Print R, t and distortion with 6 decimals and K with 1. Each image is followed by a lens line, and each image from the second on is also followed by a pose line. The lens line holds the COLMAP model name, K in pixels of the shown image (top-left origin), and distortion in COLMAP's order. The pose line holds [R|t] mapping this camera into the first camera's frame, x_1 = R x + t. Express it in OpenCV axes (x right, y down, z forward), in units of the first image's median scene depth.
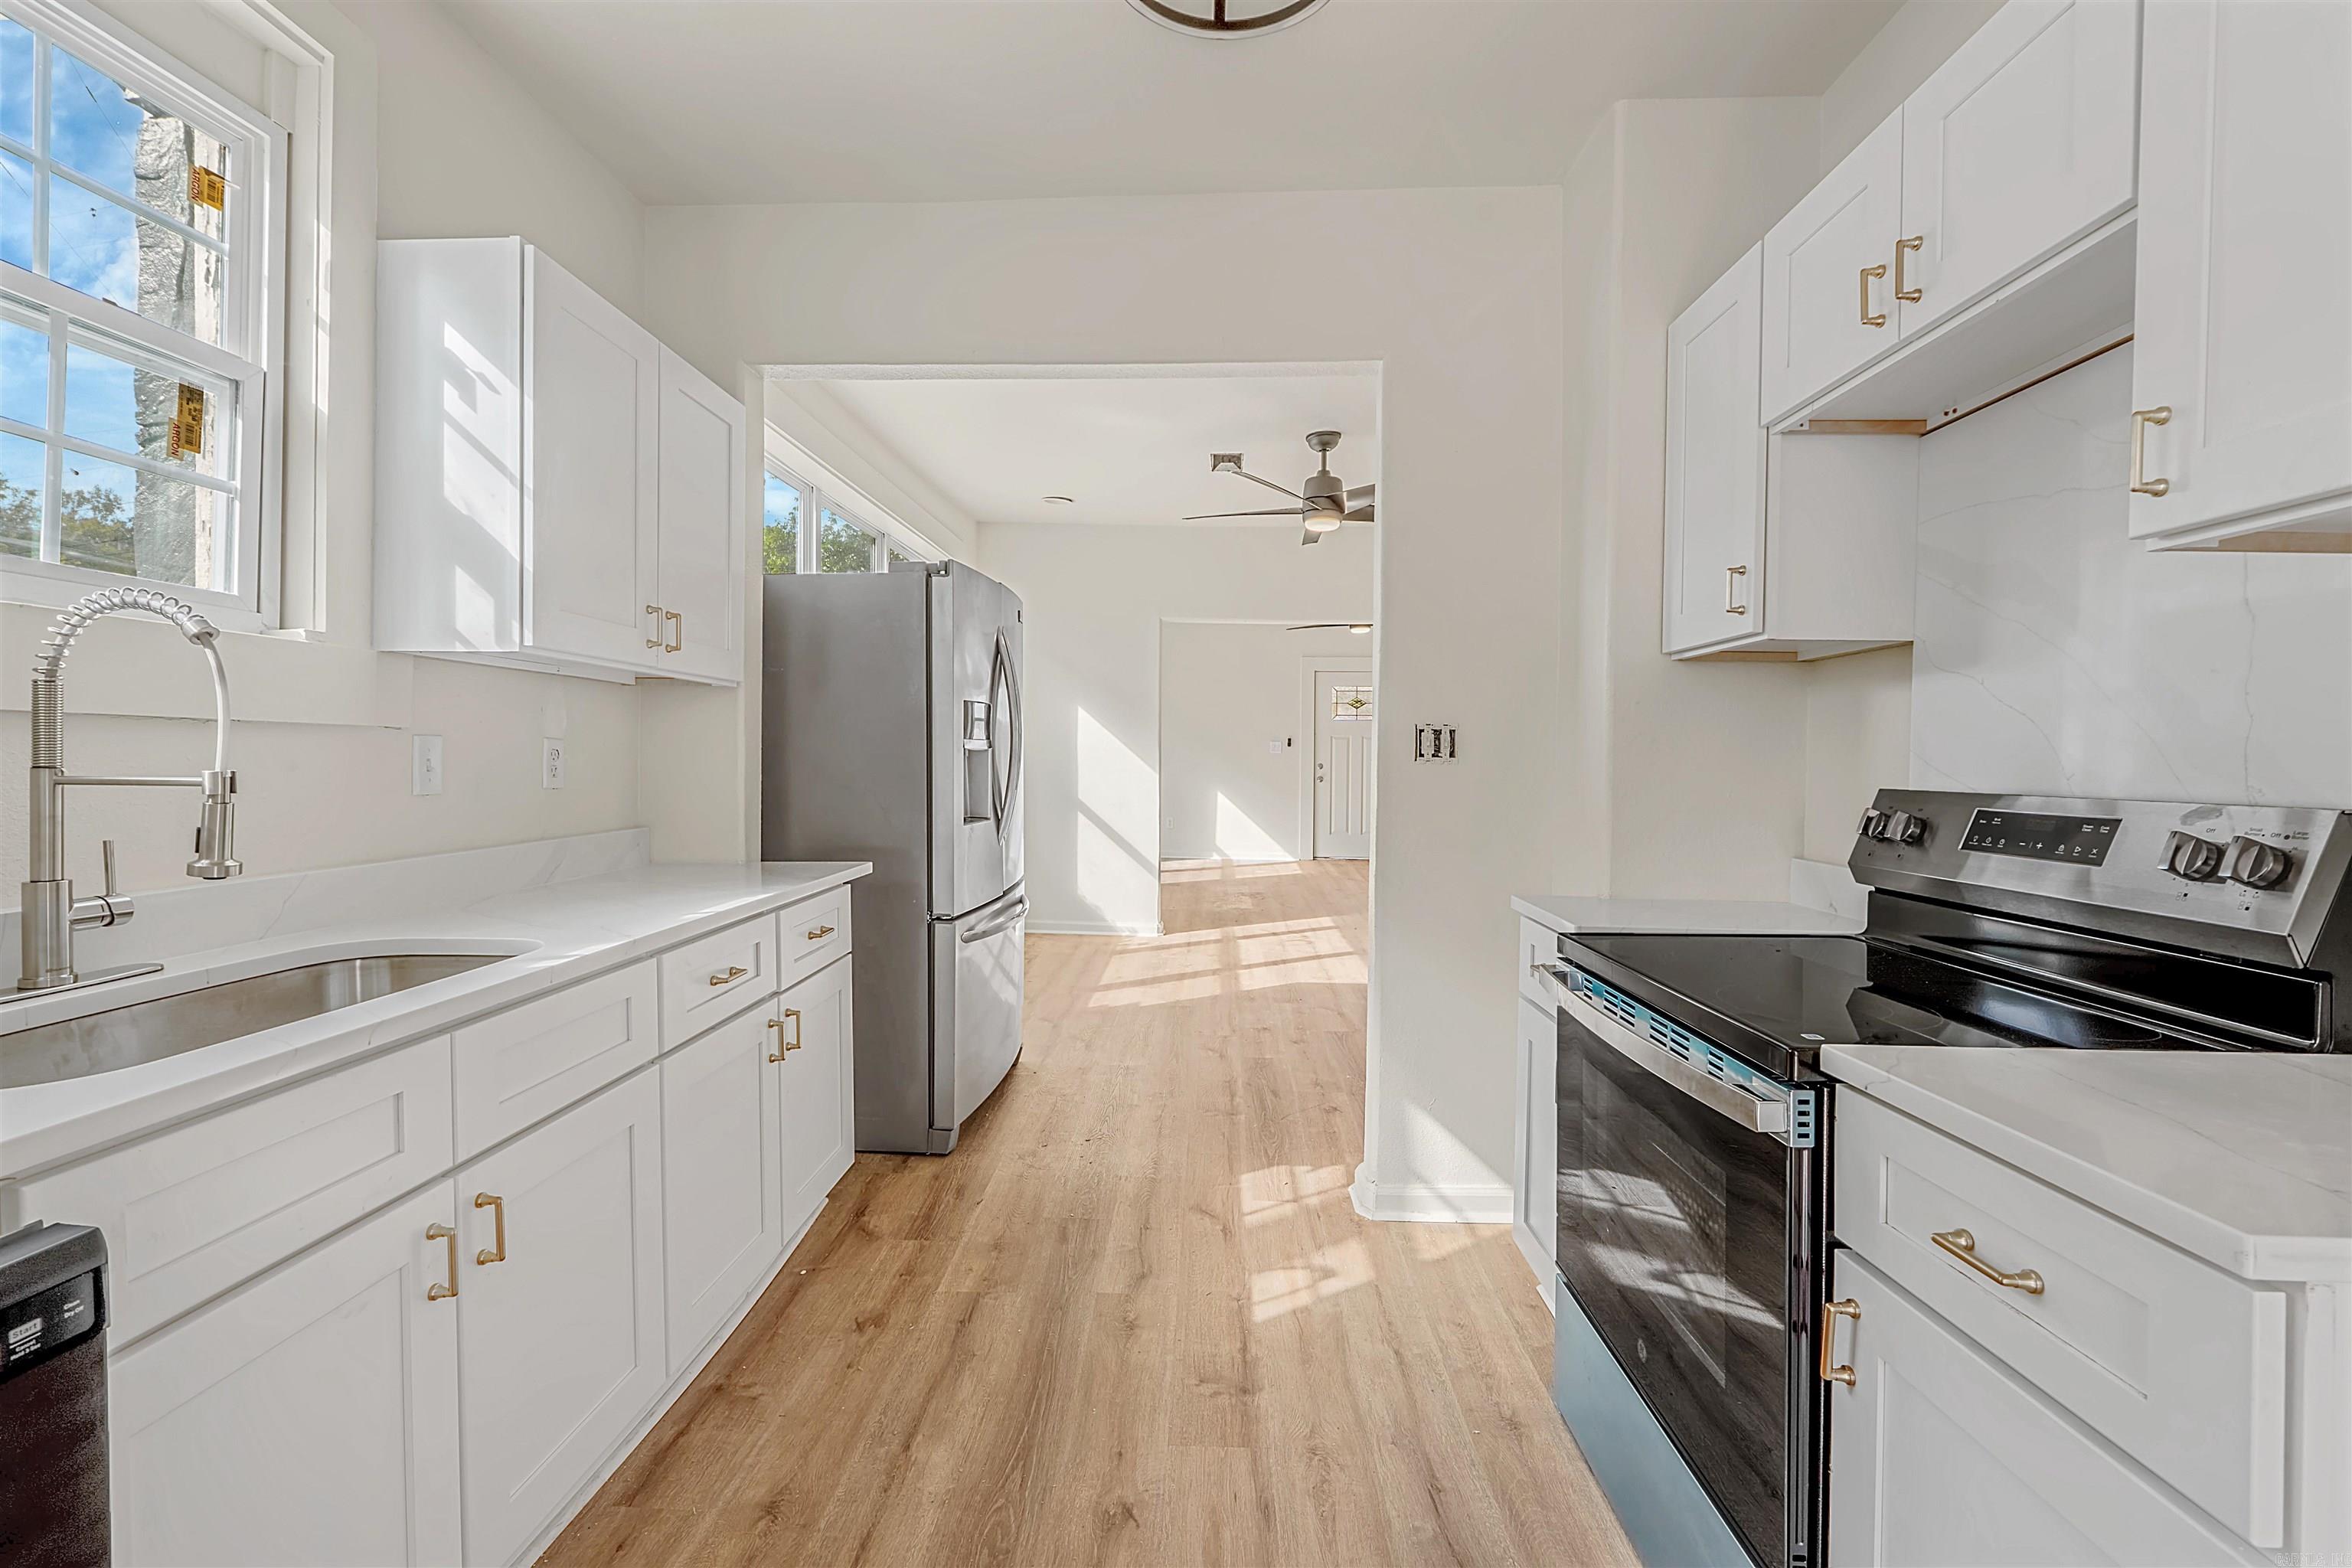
lens RADIAL K [[997.8, 0, 1170.5], [0, 997.8, 767.2], [0, 0, 1]] dist [-0.004070, -0.001360]
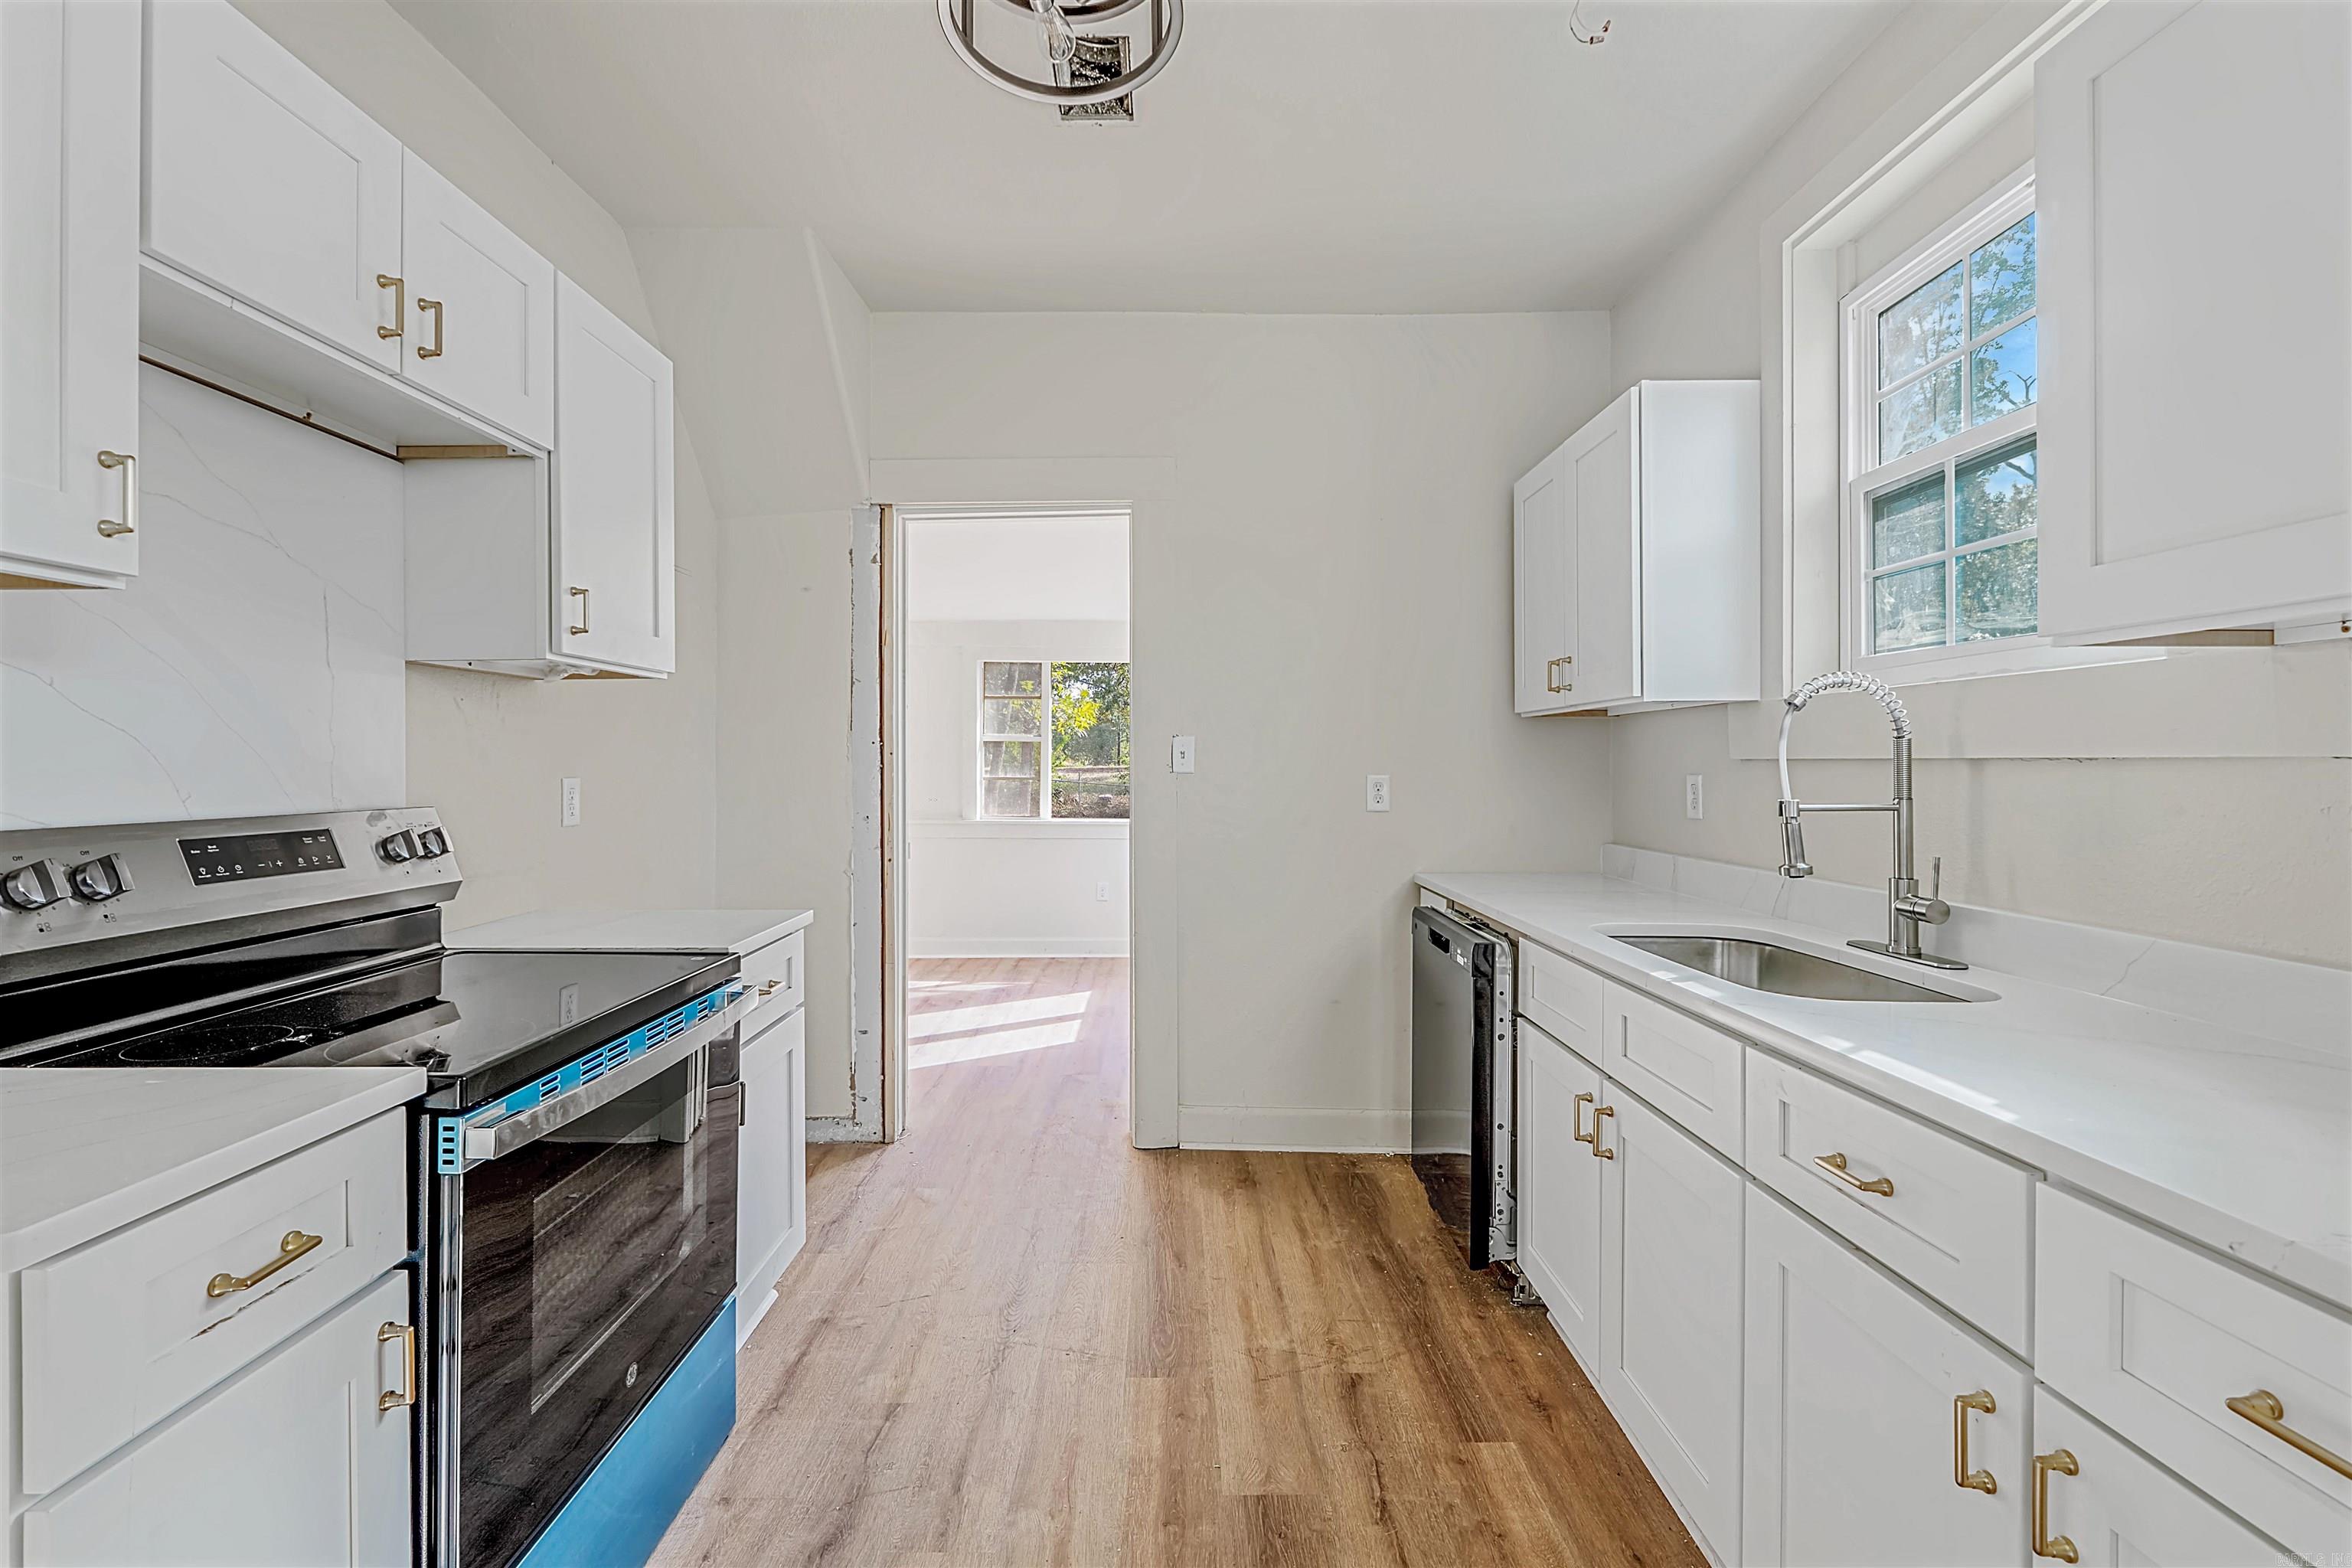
lens RADIAL K [[997.8, 0, 1171.7], [0, 997.8, 762.3], [0, 0, 1]] dist [-0.004070, -0.001360]
pose [[-0.998994, -0.009781, -0.043771, -0.007611], [-0.010084, 0.999927, 0.006711, -0.024078], [0.043702, 0.007145, -0.999019, 1.157919]]
